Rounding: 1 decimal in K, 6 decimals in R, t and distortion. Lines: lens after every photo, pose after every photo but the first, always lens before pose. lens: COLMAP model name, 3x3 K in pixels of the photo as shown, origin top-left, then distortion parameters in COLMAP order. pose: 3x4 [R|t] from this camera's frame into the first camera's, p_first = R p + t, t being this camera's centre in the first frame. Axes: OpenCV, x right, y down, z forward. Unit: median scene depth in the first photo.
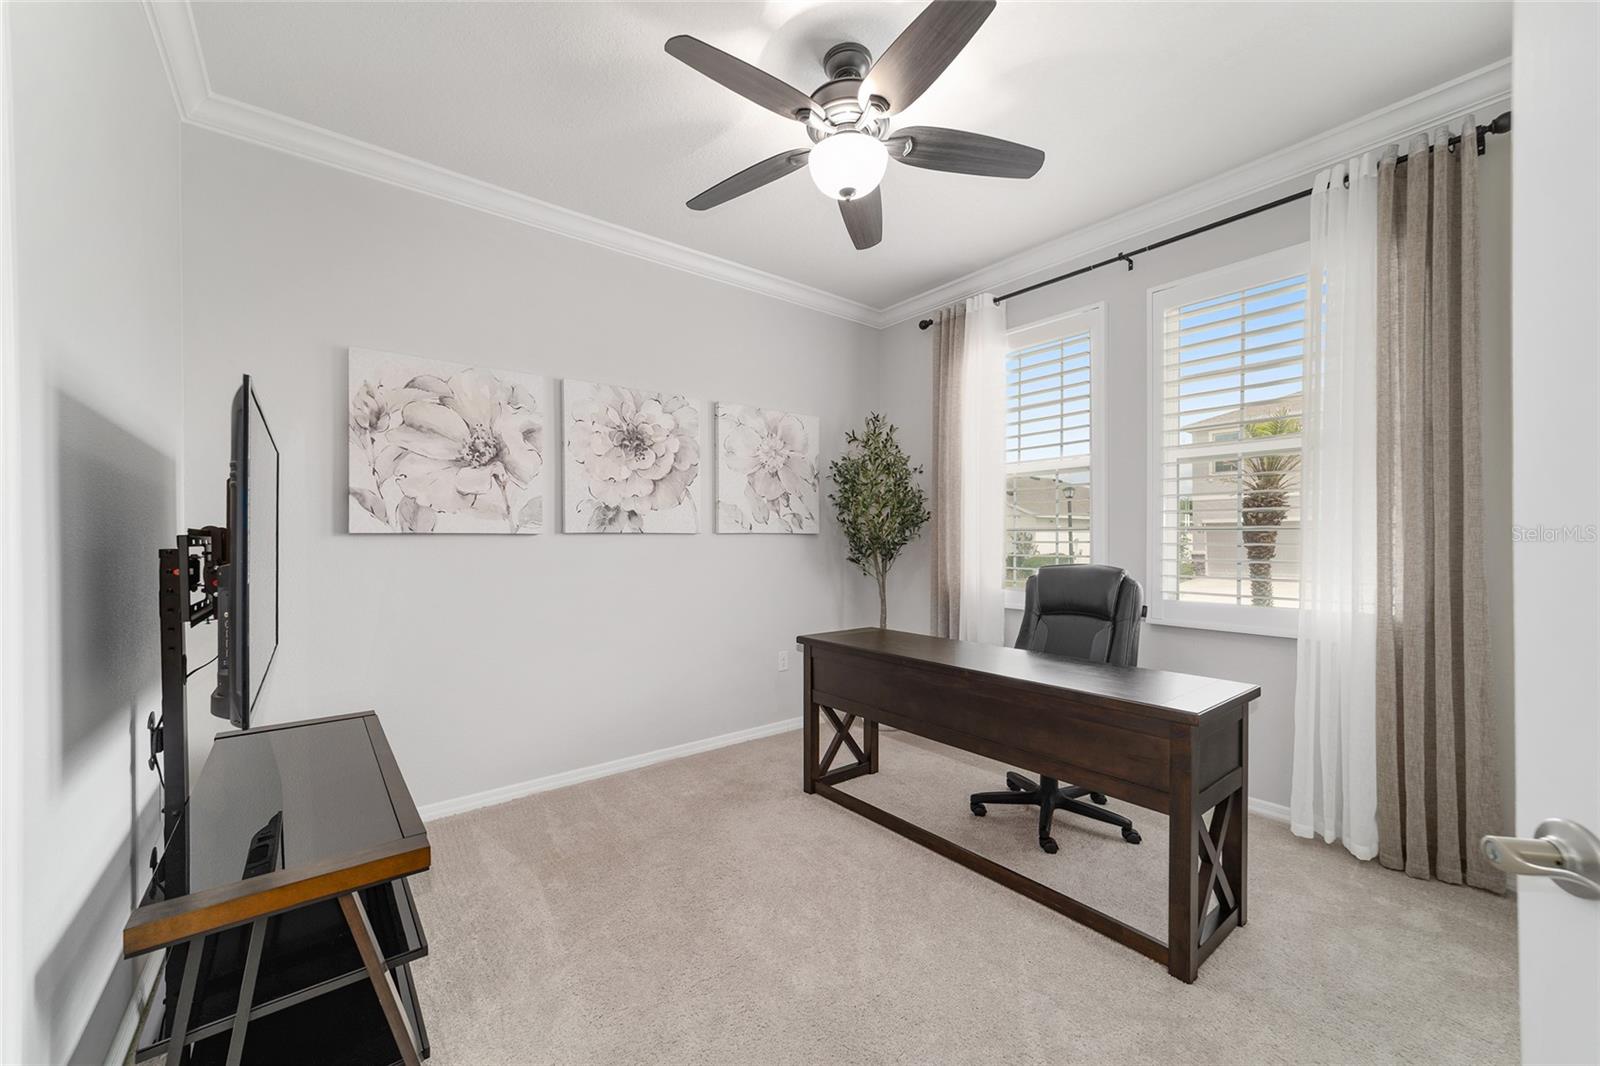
lens RADIAL K [[616.9, 0, 807.8], [0, 616.9, 537.8], [0, 0, 1]] dist [-0.000337, 0.000236]
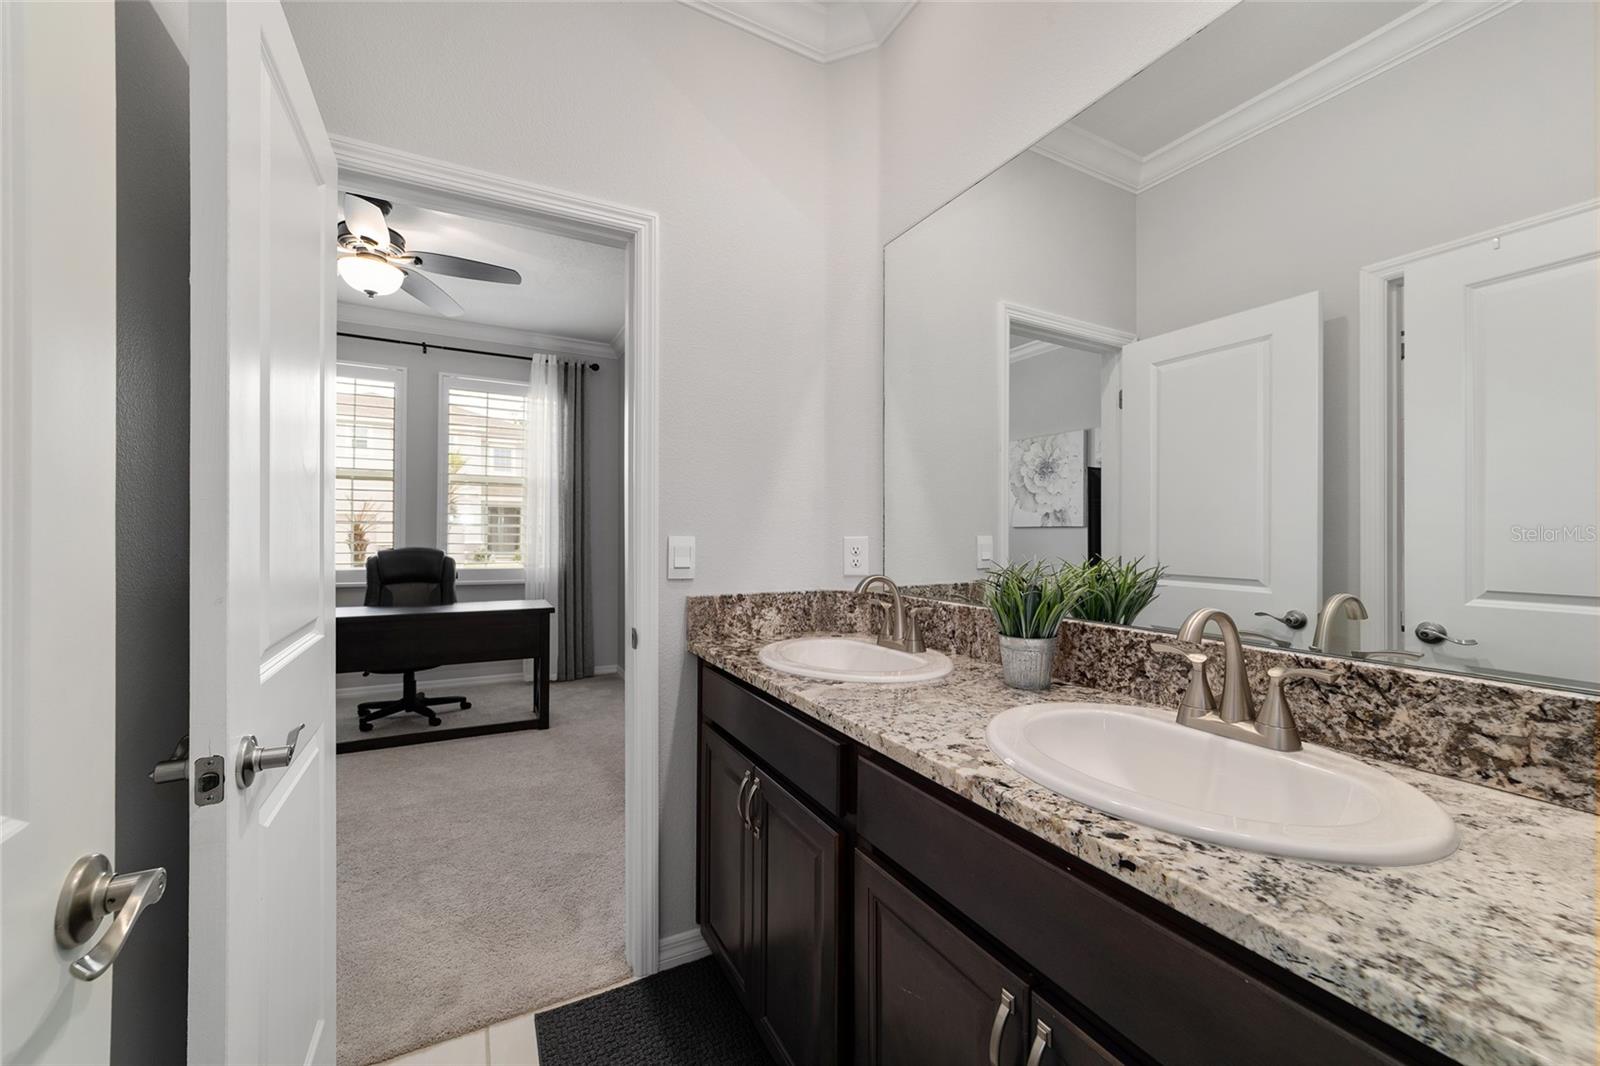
lens RADIAL K [[608.3, 0, 795.2], [0, 608.3, 528.4], [0, 0, 1]] dist [-0.019923, 0.011780]
pose [[0.176216, 0.008066, 0.984319, -0.750664], [-0.007206, 0.999950, -0.006904, -0.002937], [-0.984325, -0.005877, 0.176265, -0.151531]]
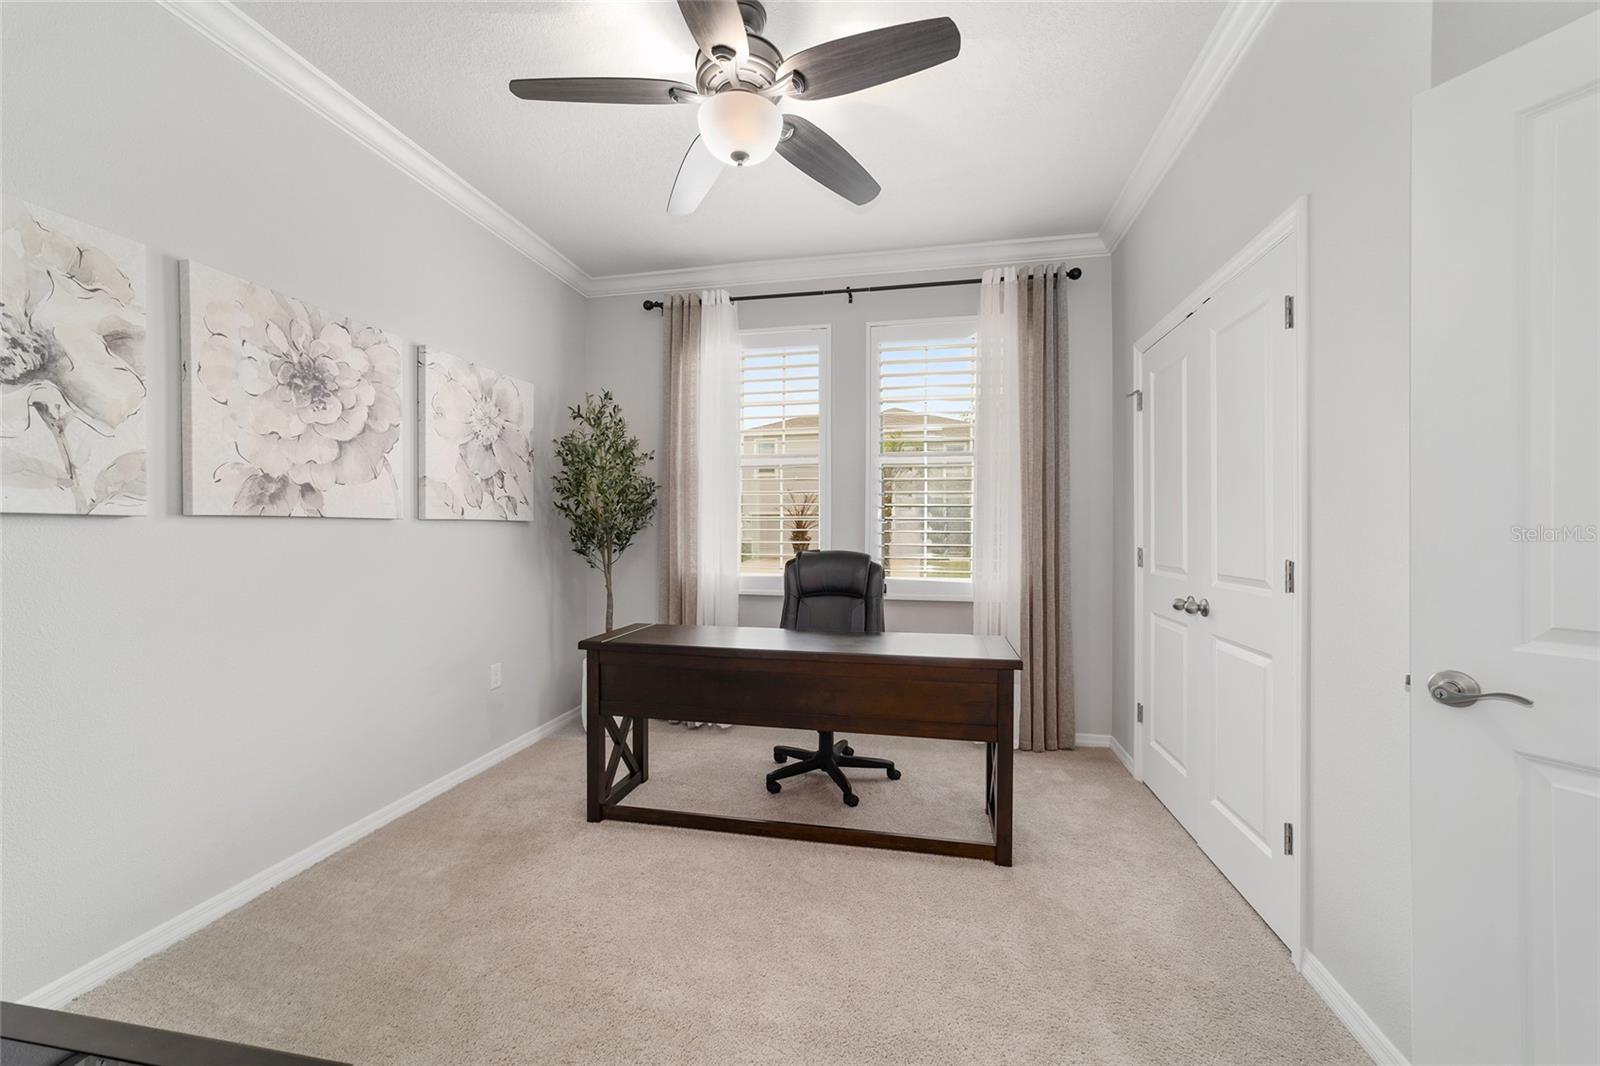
lens RADIAL K [[608.3, 0, 795.2], [0, 608.3, 528.4], [0, 0, 1]] dist [-0.019923, 0.011780]
pose [[0.773929, 0.004343, 0.633258, -0.293030], [-0.004896, 0.999988, -0.000875, 0.002831], [-0.633254, -0.002424, 0.773941, 0.155512]]
